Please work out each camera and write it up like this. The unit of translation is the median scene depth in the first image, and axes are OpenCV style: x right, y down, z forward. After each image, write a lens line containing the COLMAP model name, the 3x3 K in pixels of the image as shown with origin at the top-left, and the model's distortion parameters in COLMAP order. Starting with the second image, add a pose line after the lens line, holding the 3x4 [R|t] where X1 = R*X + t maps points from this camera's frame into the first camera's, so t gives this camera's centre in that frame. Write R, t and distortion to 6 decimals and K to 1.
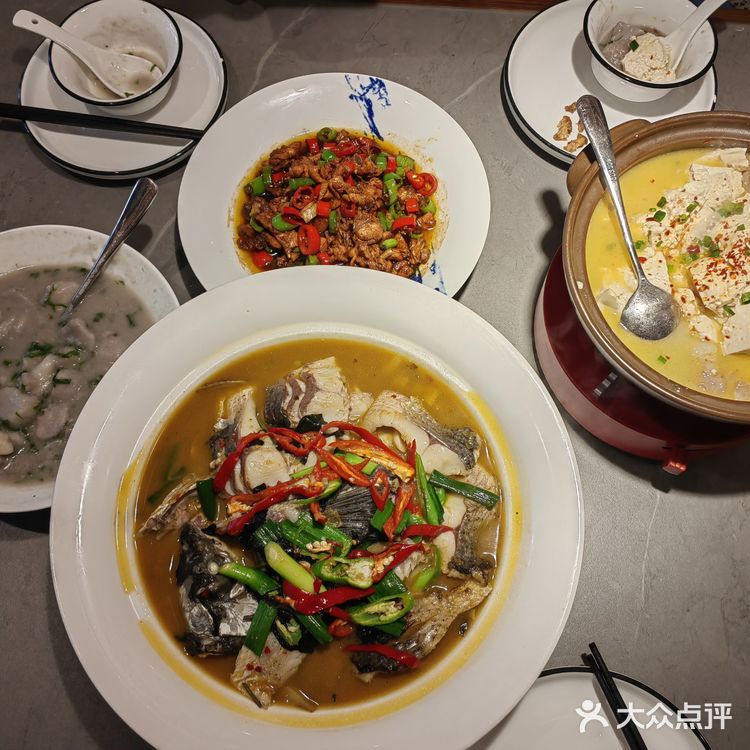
lens RADIAL K [[825.2, 0, 375.0], [0, 825.2, 375.0], [0, 0, 1]] dist [0.017896, -0.004554]
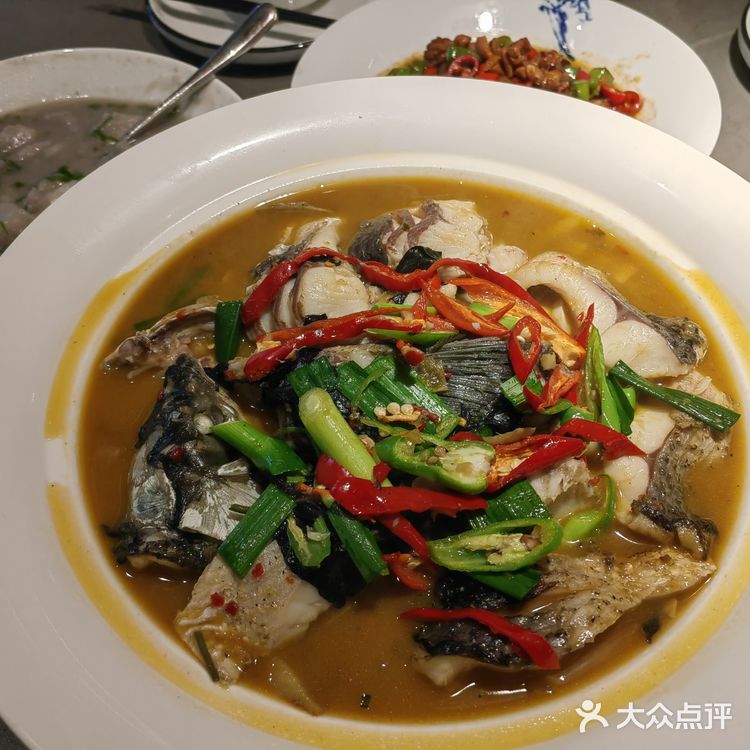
lens RADIAL K [[825.2, 0, 375.0], [0, 825.2, 375.0], [0, 0, 1]] dist [0.017896, -0.004554]
pose [[0.972827, 0.180940, -0.144458, -0.008383], [-0.214394, 0.939553, -0.266974, 0.328061], [0.087420, 0.290690, 0.952815, 0.470751]]
